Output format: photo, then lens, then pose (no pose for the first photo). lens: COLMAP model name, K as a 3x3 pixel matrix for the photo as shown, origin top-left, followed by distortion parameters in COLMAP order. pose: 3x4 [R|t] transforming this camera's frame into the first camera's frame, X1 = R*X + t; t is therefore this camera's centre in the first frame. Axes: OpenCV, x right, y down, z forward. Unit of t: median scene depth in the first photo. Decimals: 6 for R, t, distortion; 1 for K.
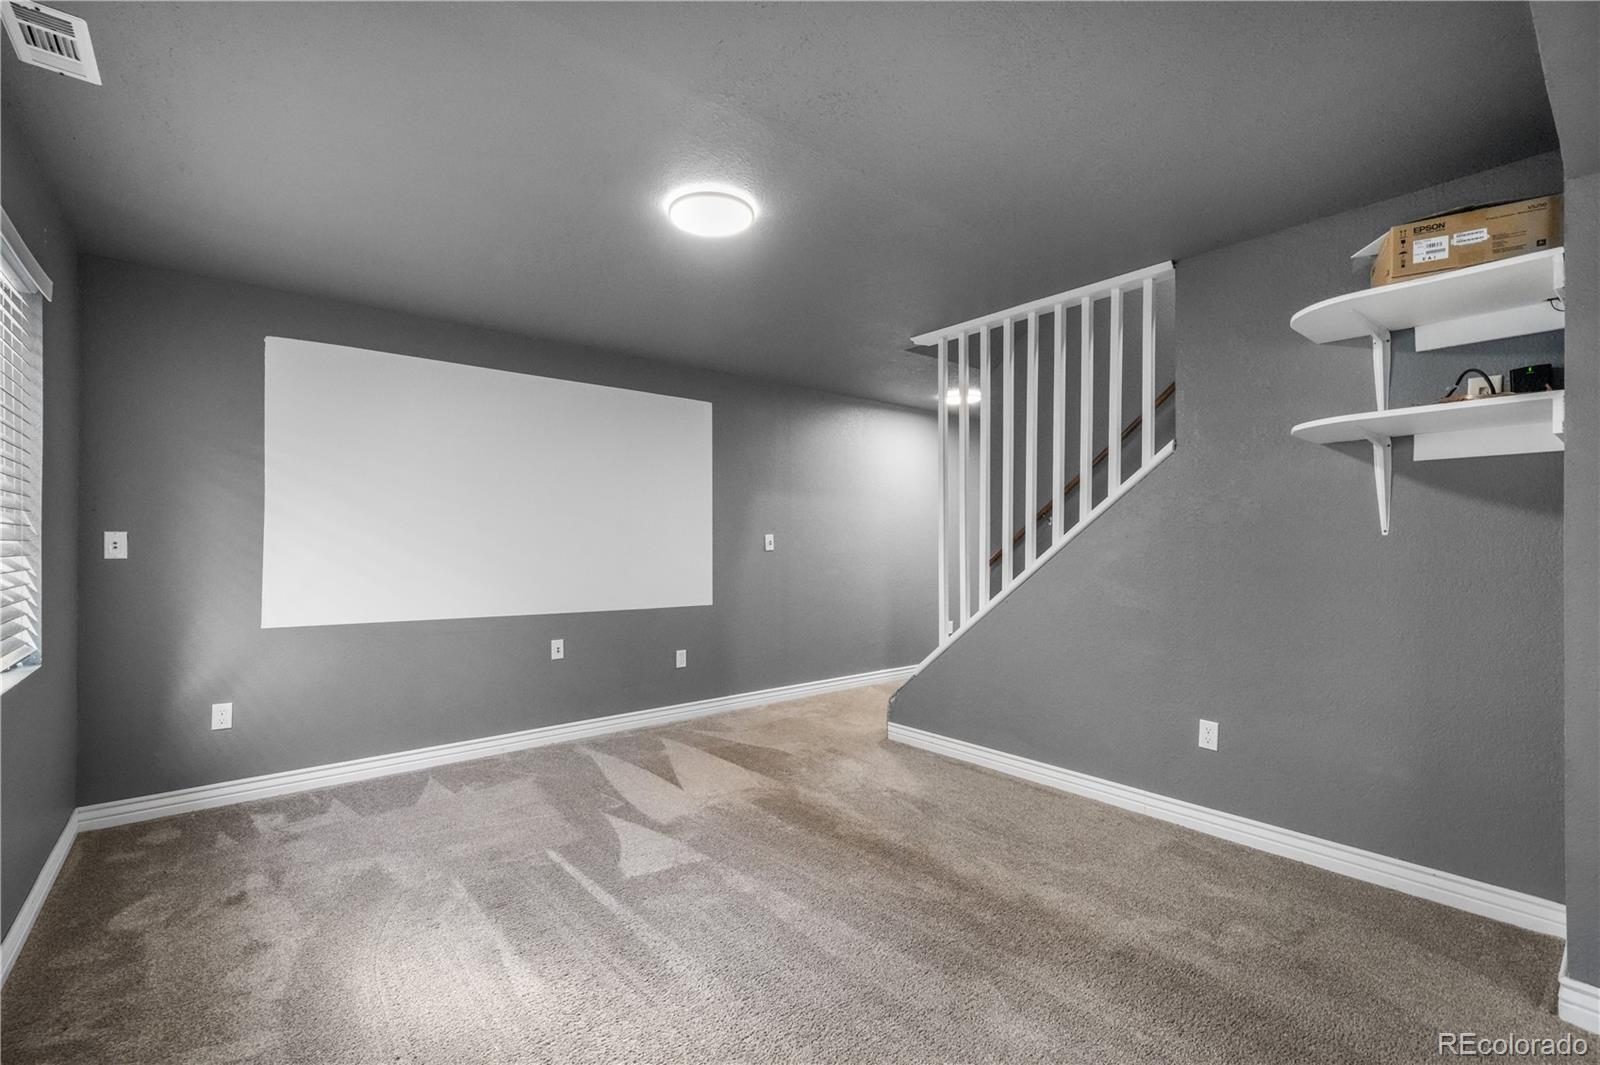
lens RADIAL K [[694.9, 0, 795.7], [0, 694.9, 541.4], [0, 0, 1]] dist [0.001503, 0.000604]
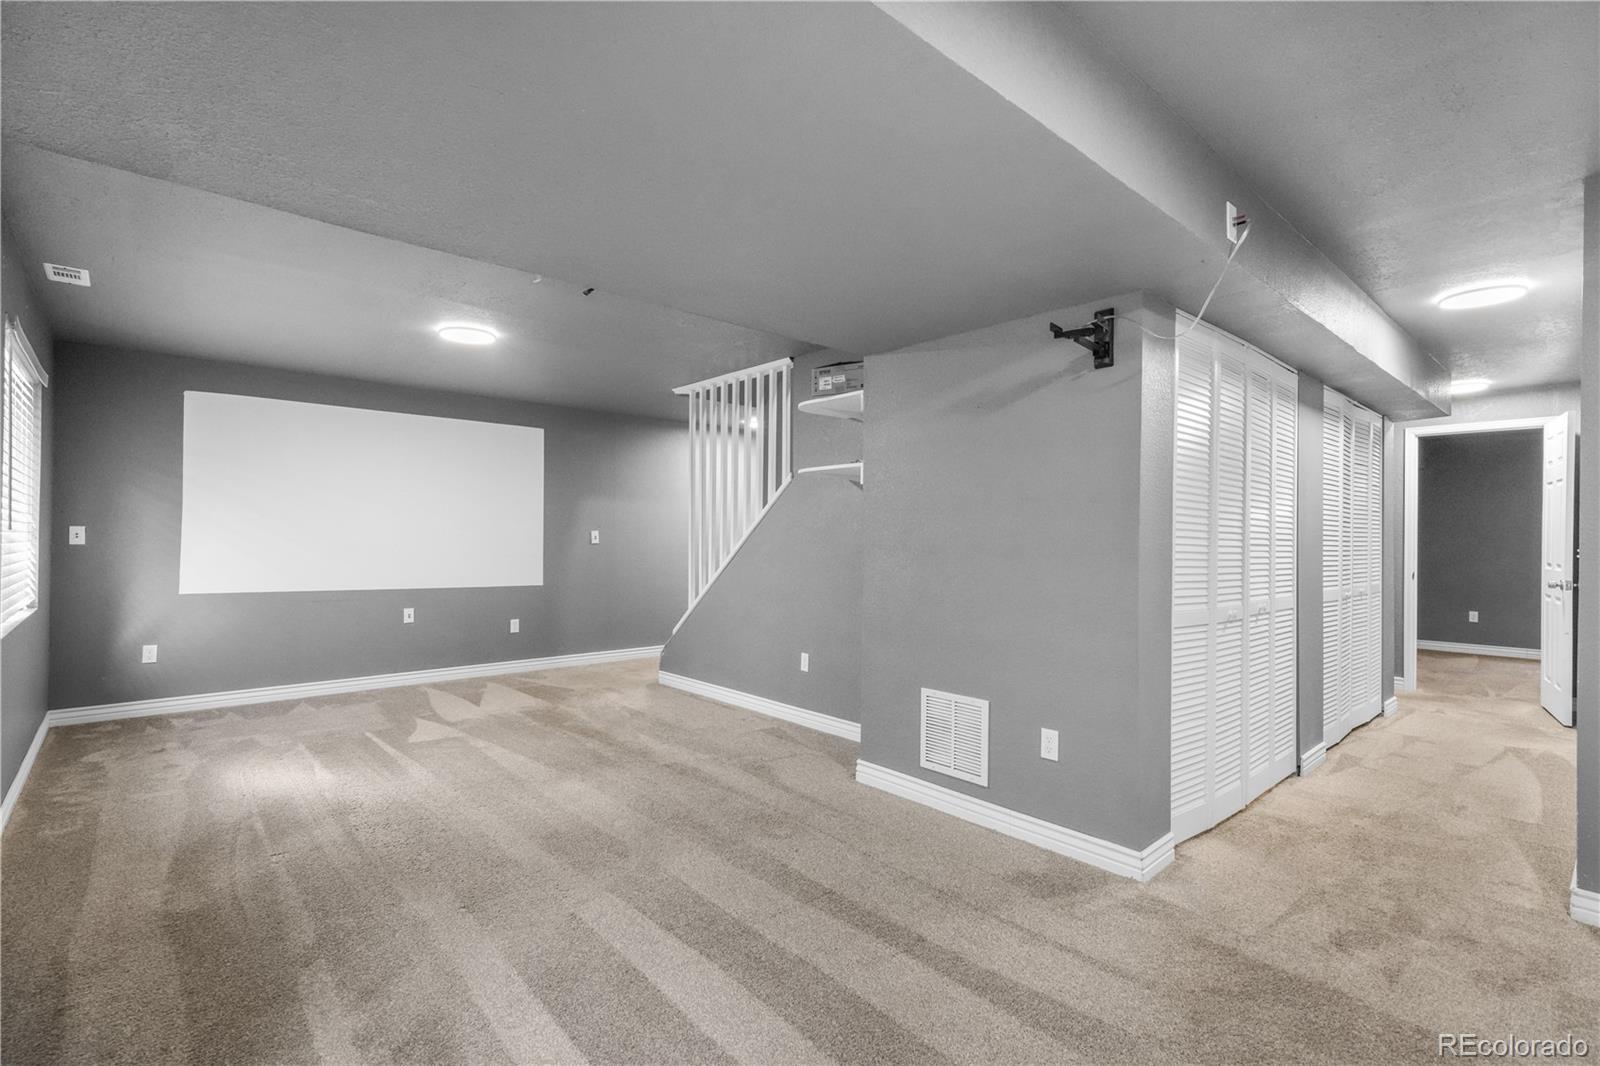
lens RADIAL K [[738.9, 0, 805.2], [0, 738.9, 532.7], [0, 0, 1]] dist [0.004844, 0.000289]
pose [[0.999169, 0.007960, 0.039984, 0.534660], [-0.007726, 0.999952, -0.006012, -0.002966], [-0.040030, 0.005698, 0.999182, -0.674746]]
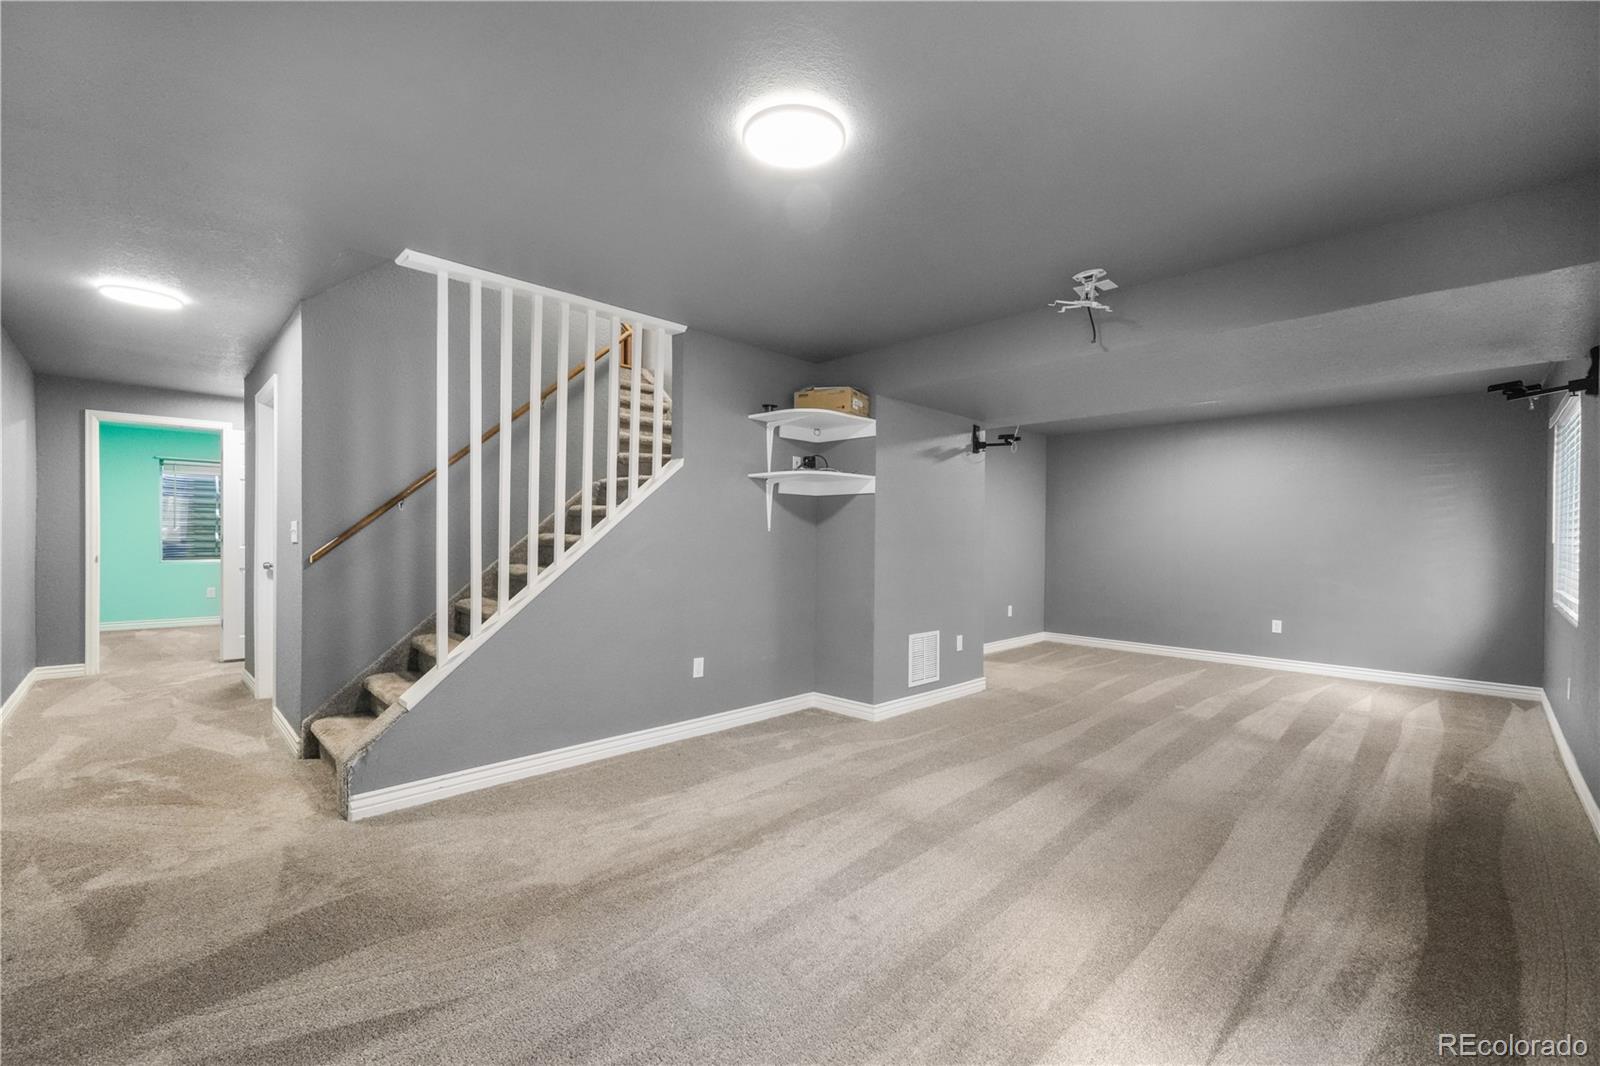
lens RADIAL K [[655.0, 0, 797.8], [0, 655.0, 530.0], [0, 0, 1]] dist [-0.002570, 0.000307]
pose [[-0.073784, 0.004240, 0.997265, -0.794327], [-0.013284, 0.999898, -0.005234, -0.002718], [-0.997186, -0.013634, -0.073720, 0.913059]]
